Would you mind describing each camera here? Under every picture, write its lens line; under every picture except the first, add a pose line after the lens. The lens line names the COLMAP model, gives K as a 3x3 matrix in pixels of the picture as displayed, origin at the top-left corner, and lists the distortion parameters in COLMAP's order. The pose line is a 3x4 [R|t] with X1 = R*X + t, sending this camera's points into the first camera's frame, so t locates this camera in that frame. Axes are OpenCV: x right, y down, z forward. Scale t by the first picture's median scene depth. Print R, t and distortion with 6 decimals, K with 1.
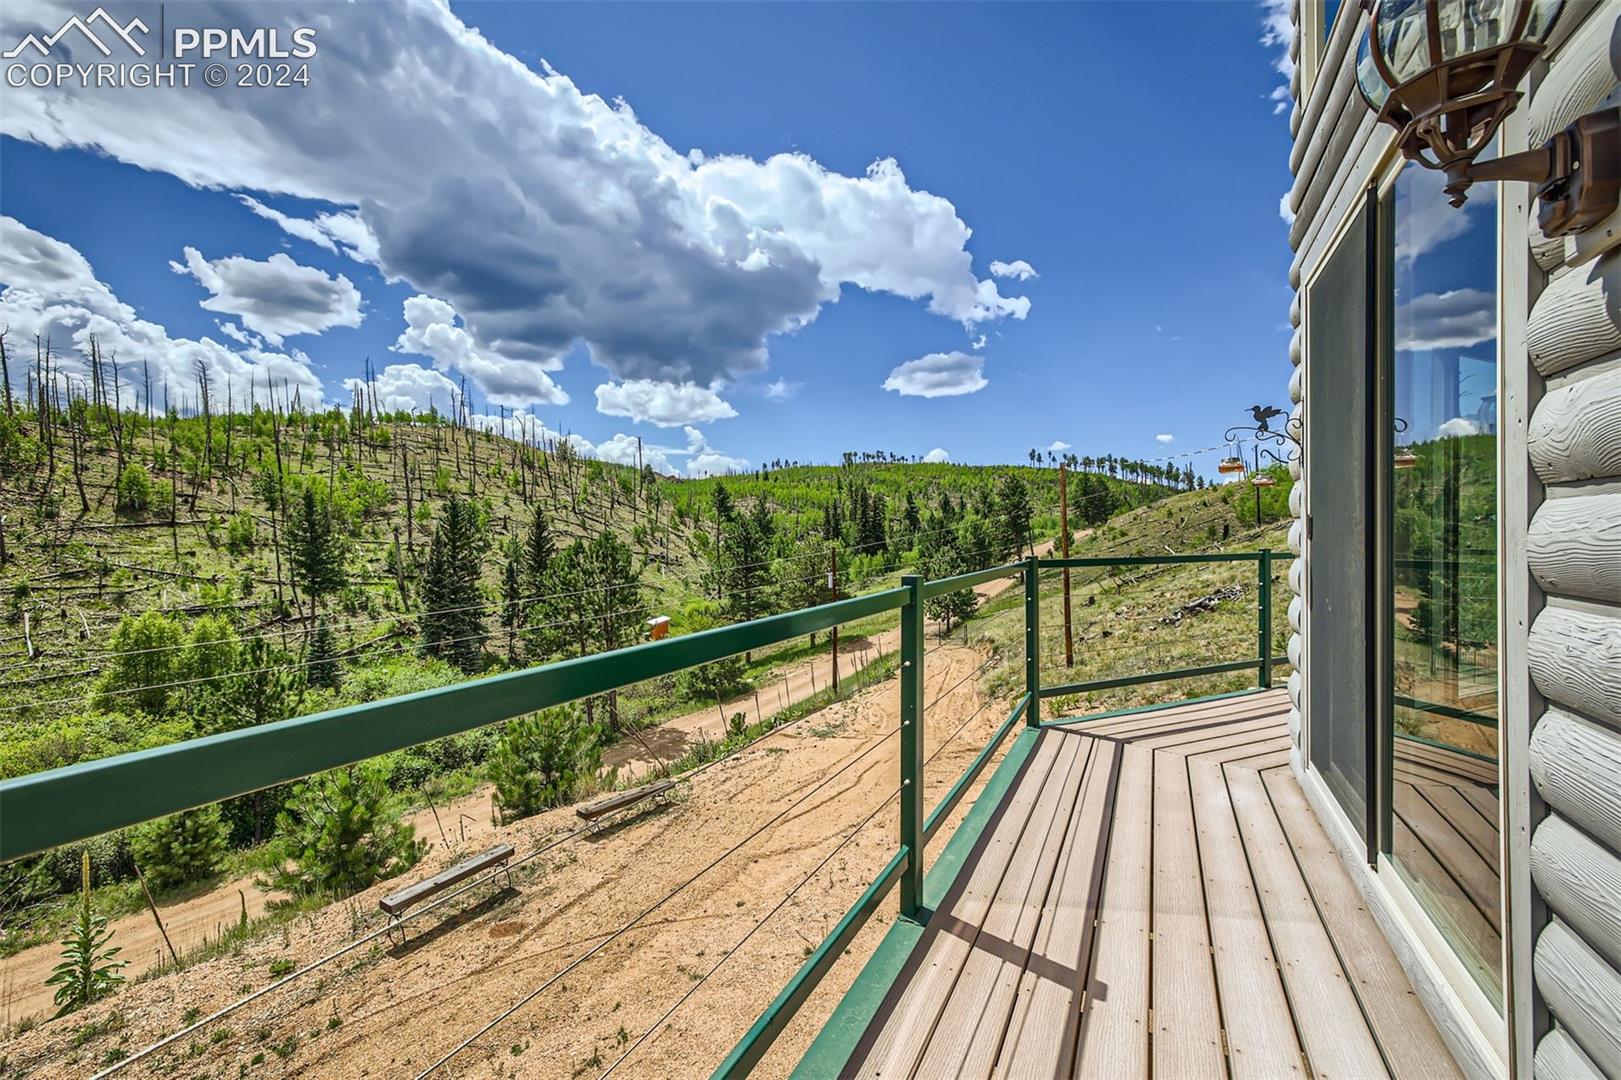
lens RADIAL K [[708.0, 0, 807.5], [0, 708.0, 533.2], [0, 0, 1]] dist [0.004772, 0.001373]
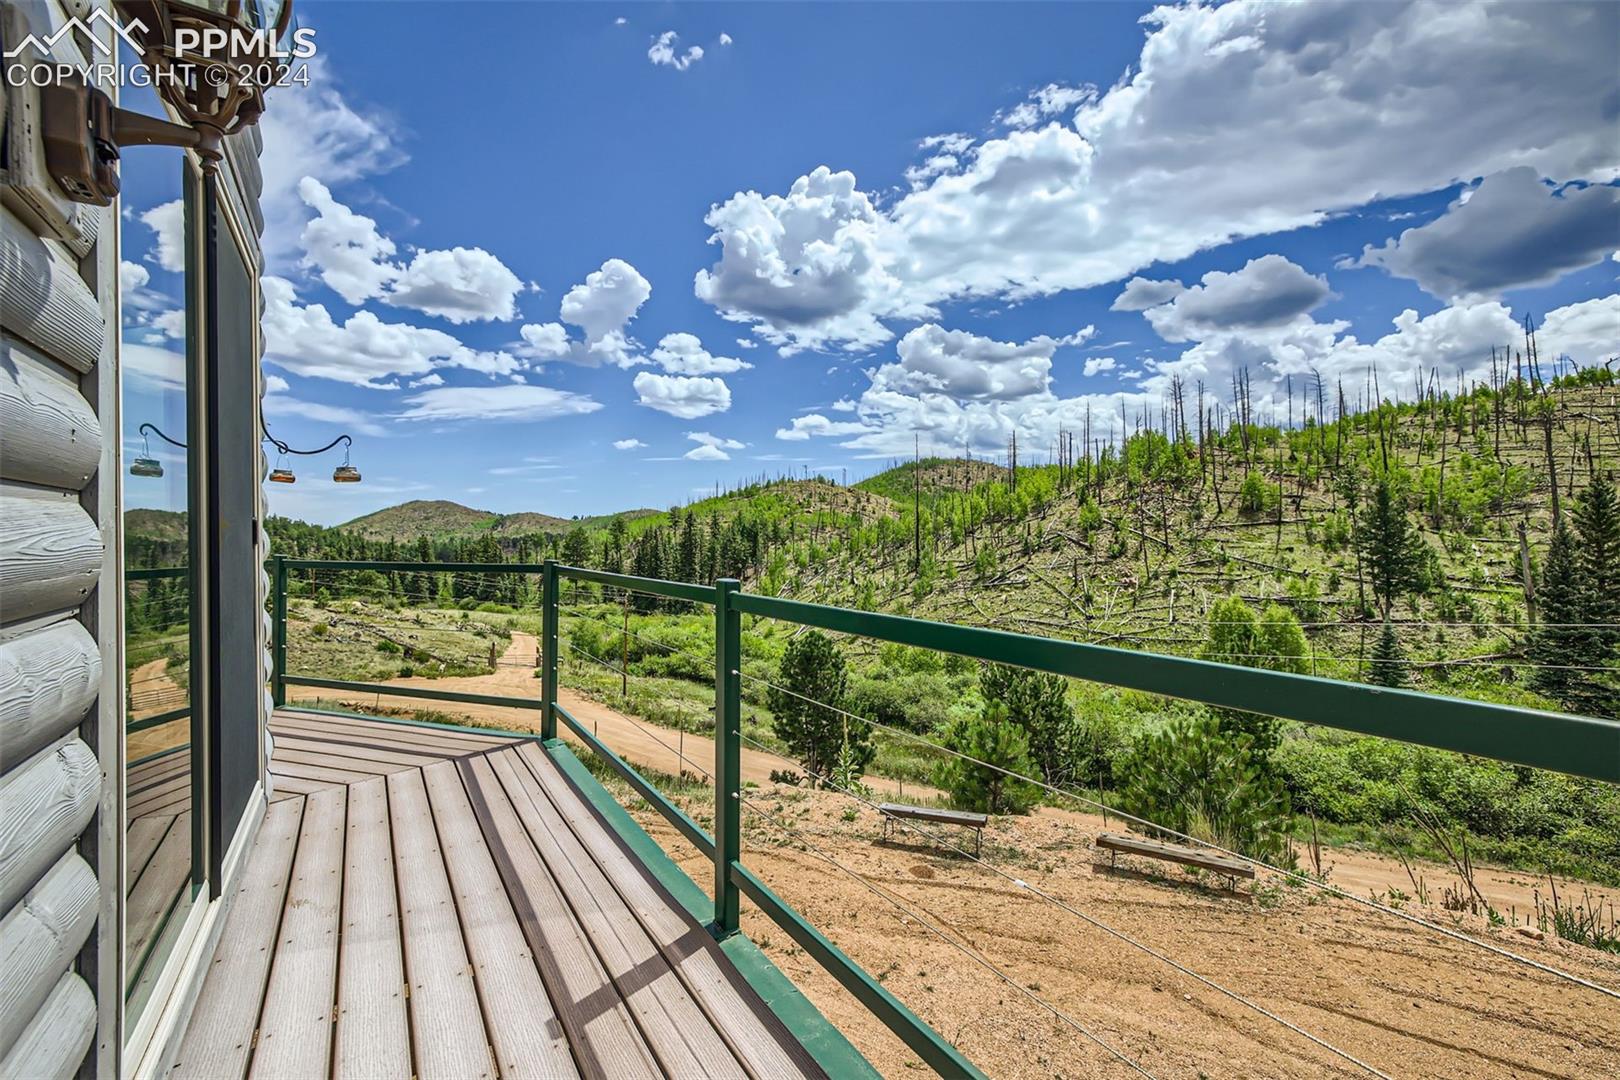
lens RADIAL K [[707.6, 0, 807.1], [0, 707.6, 534.2], [0, 0, 1]] dist [0.004772, 0.001373]
pose [[0.127594, 0.003868, -0.991819, 0.127005], [0.002383, 0.999988, 0.004207, -0.000912], [0.991824, -0.002900, 0.127583, 0.118134]]
